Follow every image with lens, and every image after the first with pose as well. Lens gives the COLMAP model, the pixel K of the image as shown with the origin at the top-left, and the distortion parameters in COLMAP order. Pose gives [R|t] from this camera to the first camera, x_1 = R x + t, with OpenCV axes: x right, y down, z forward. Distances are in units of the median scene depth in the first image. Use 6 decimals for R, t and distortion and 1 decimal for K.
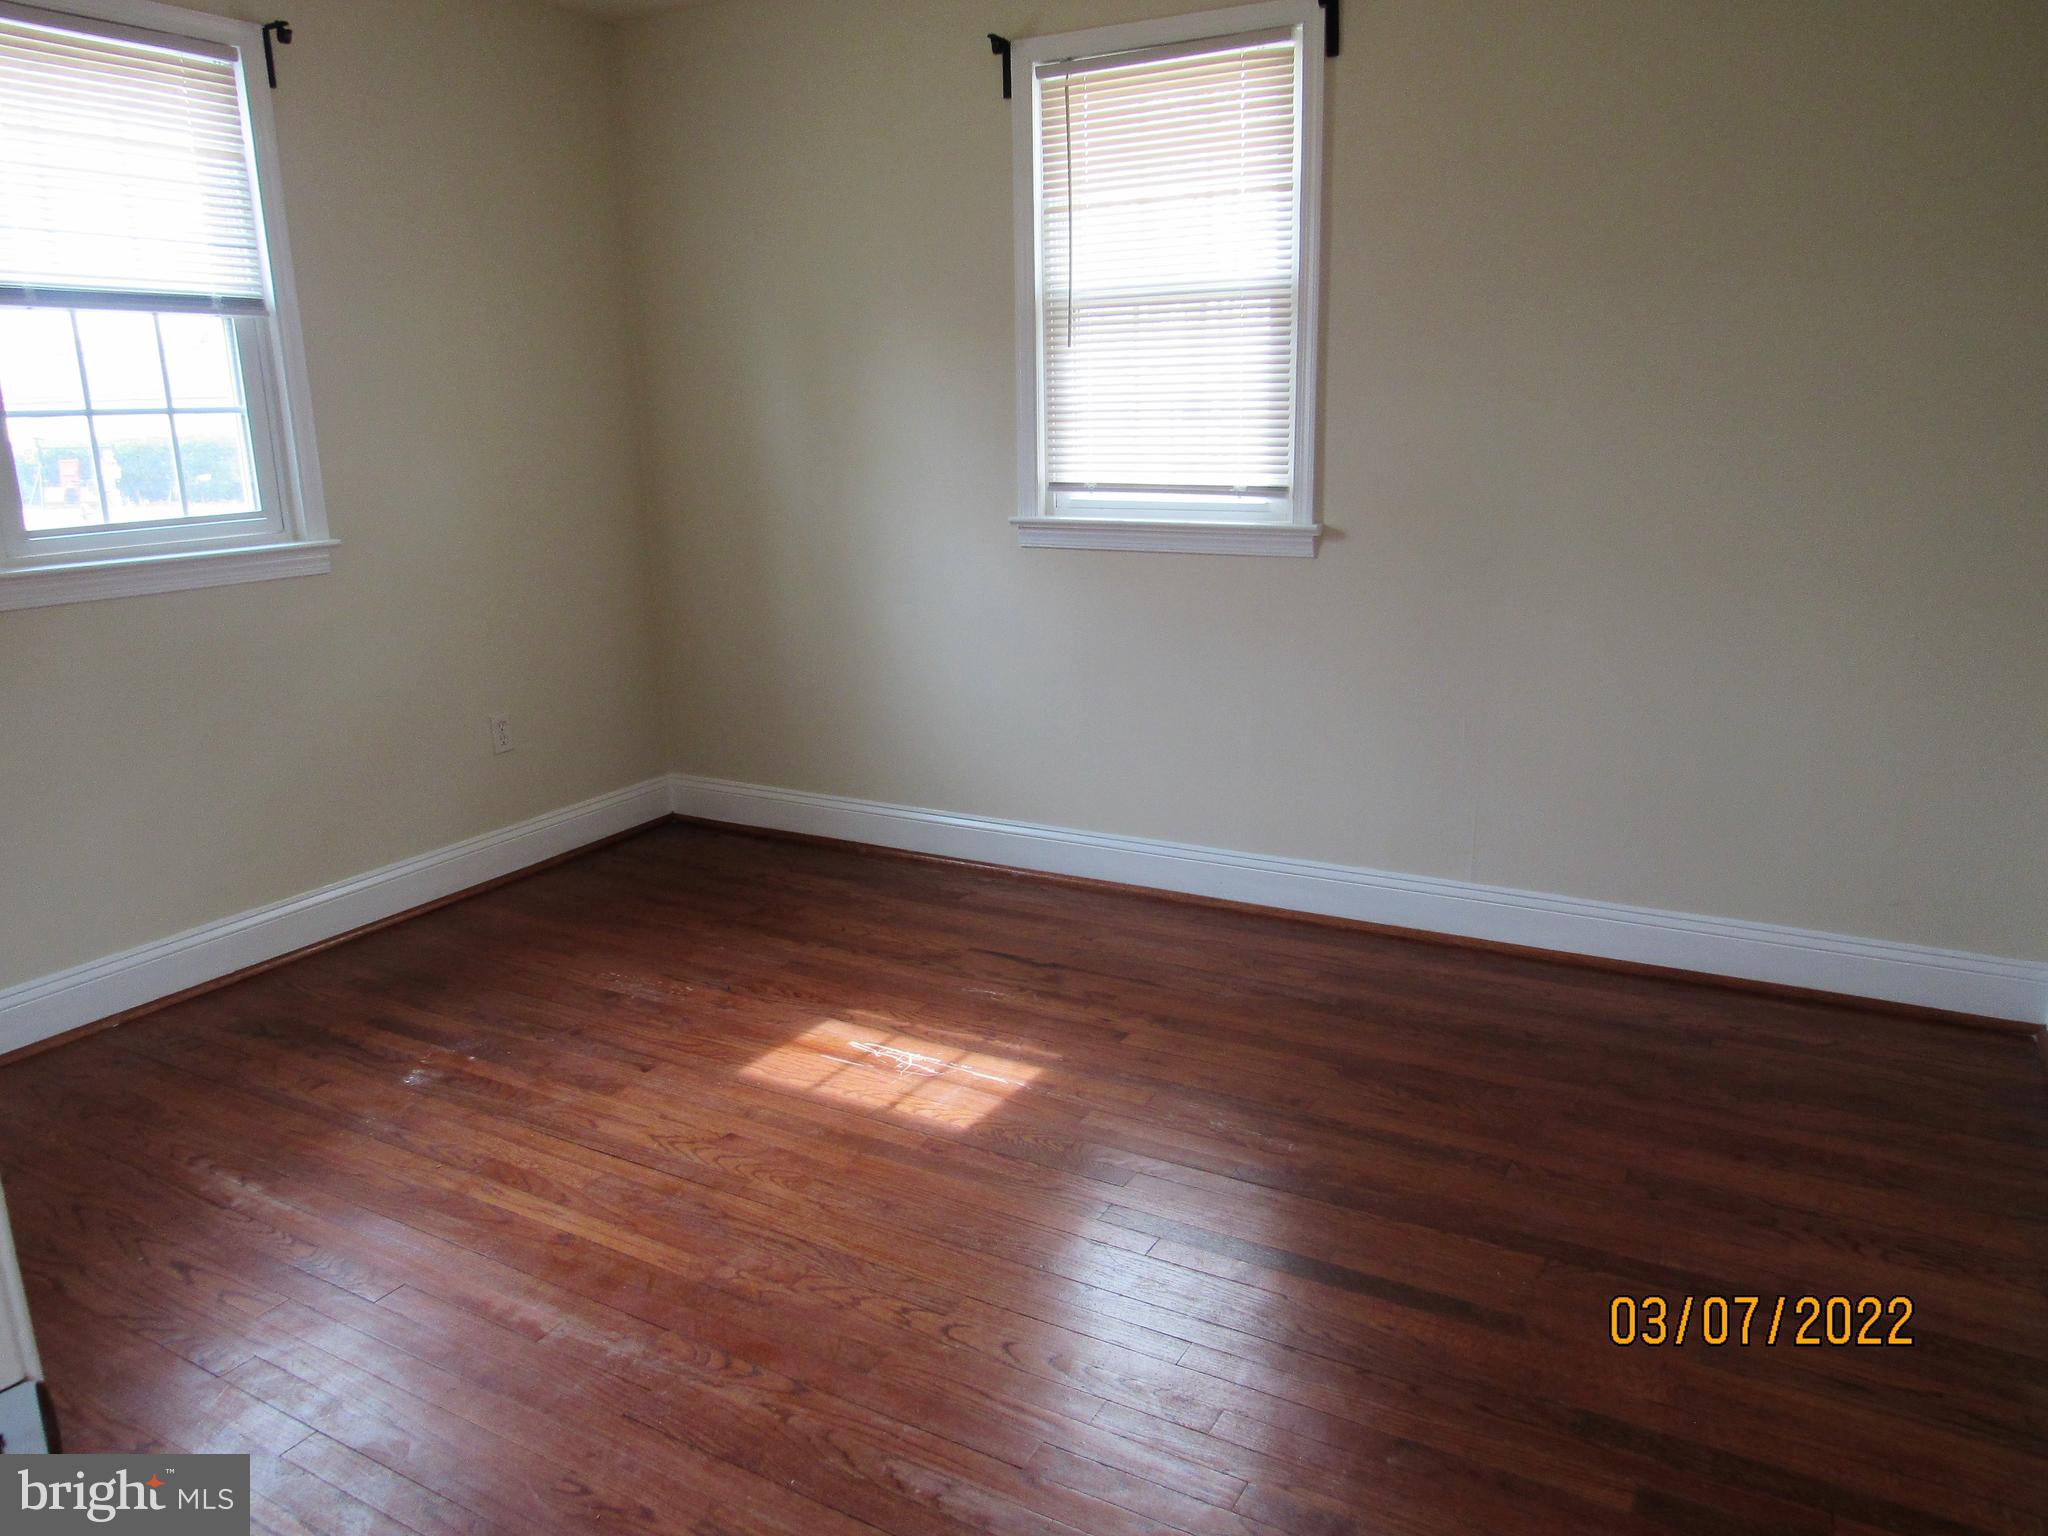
lens RADIAL K [[1471.0, 0, 1024.0], [0, 1471.0, 768.0], [0, 0, 1]] dist [-0.019848, -0.008015]
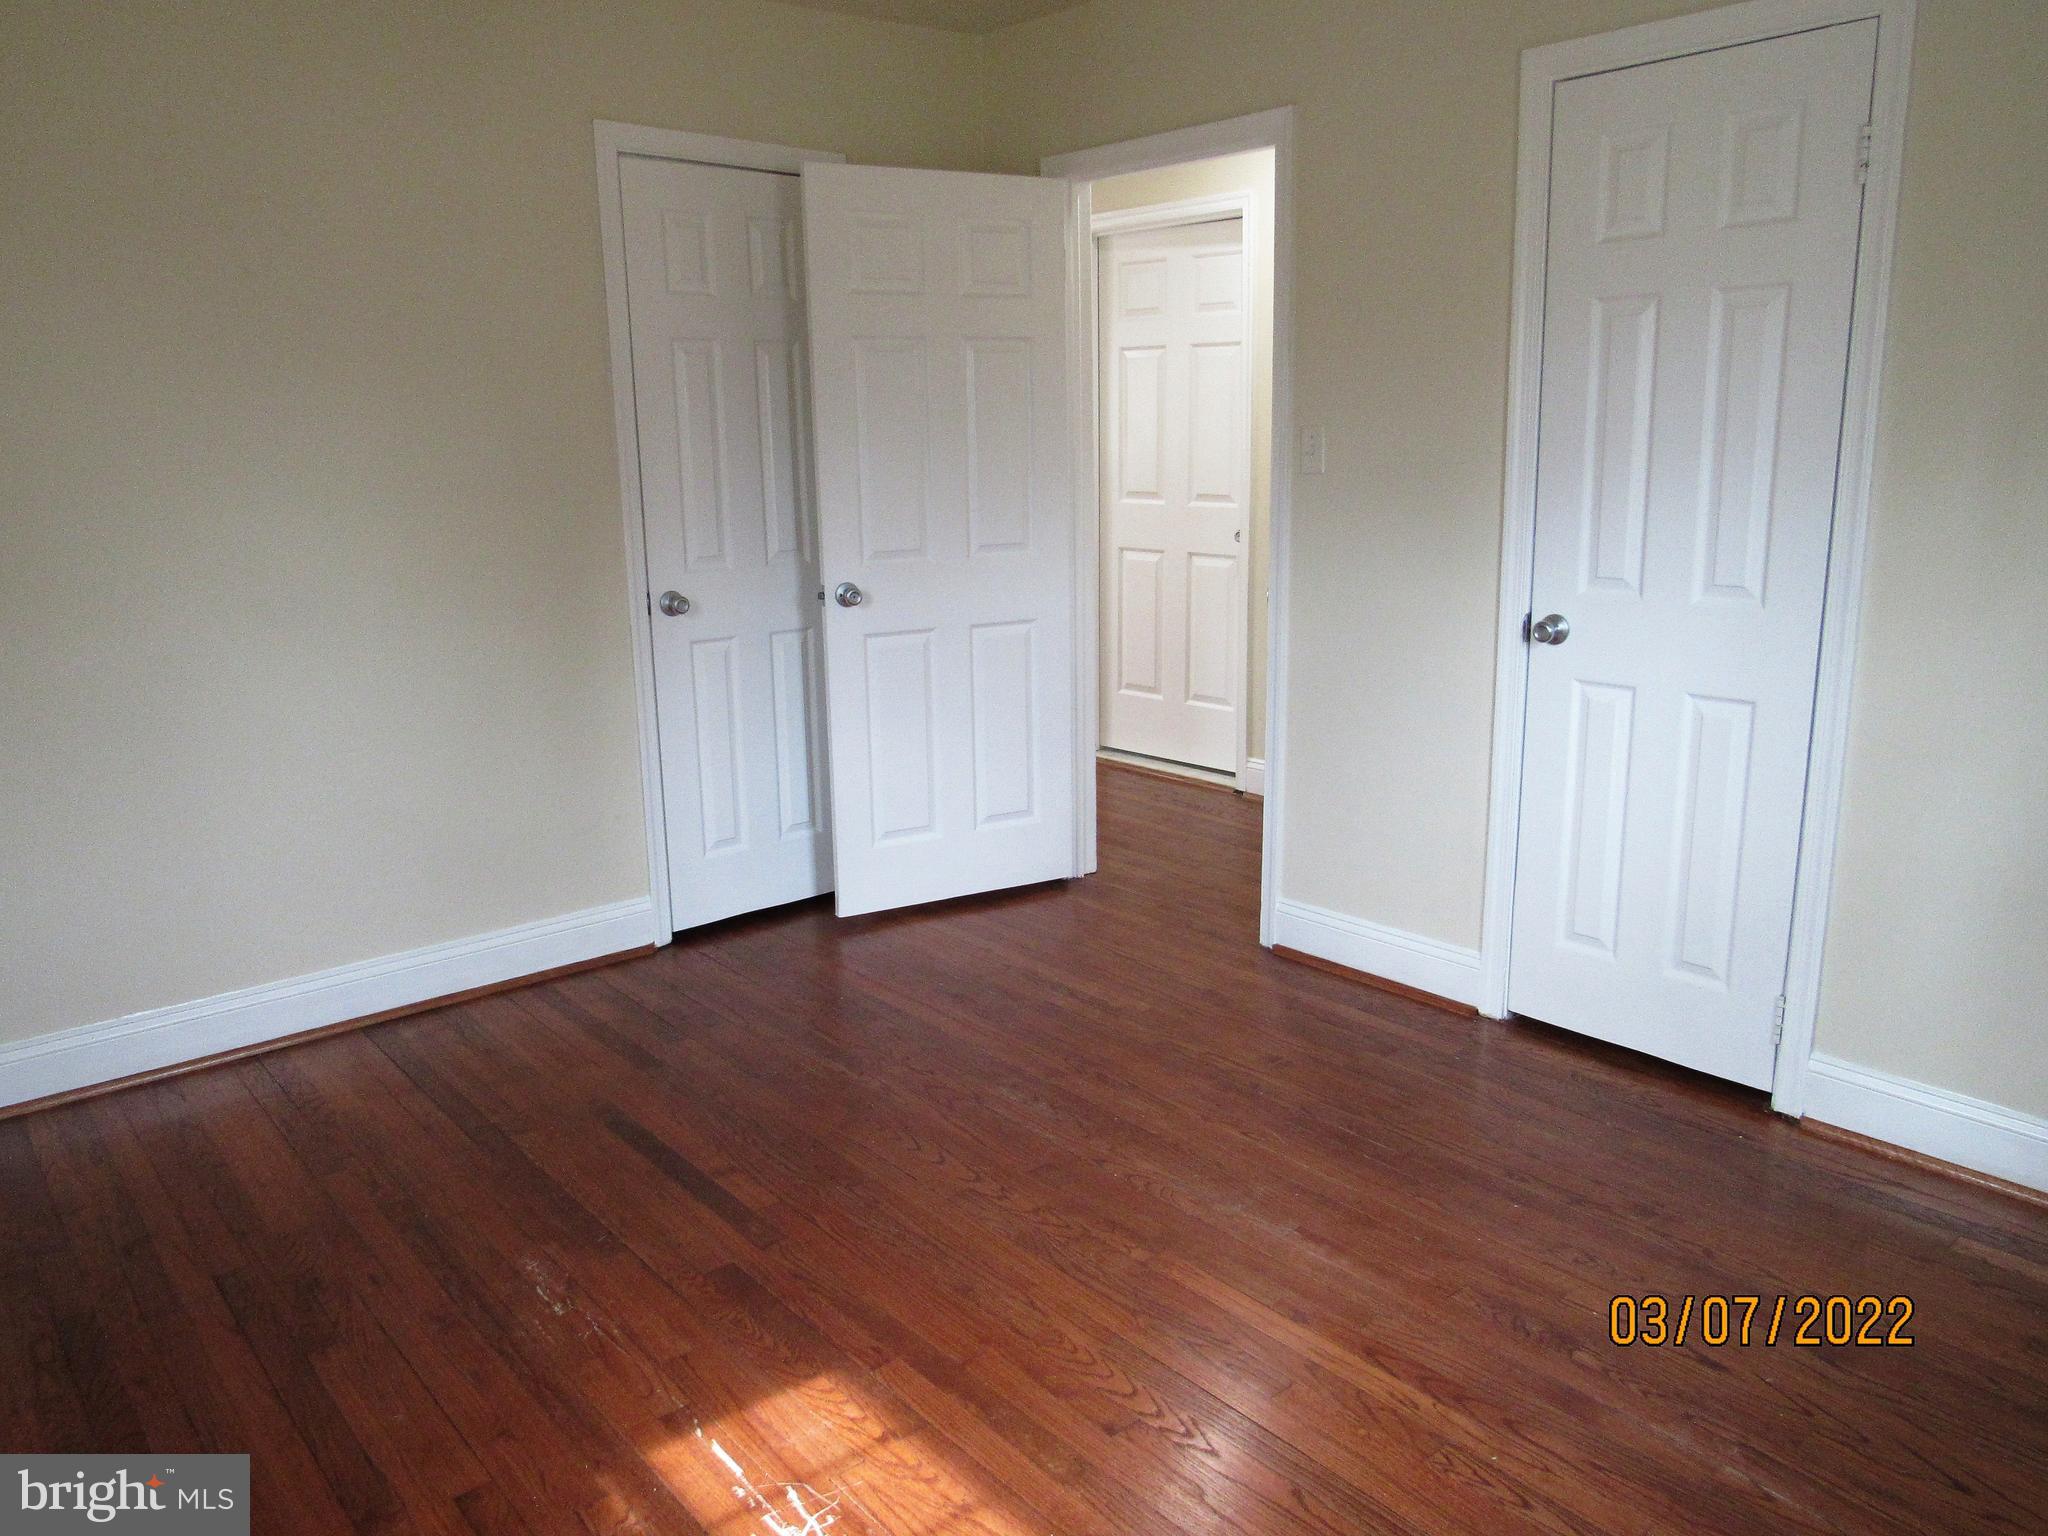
lens RADIAL K [[1471.0, 0, 1024.0], [0, 1471.0, 768.0], [0, 0, 1]] dist [-0.019848, -0.008015]
pose [[-0.943112, -0.049316, 0.328797, -0.394688], [0.103076, 0.896841, 0.430176, -0.385539], [-0.316093, 0.439596, -0.840738, 1.524618]]
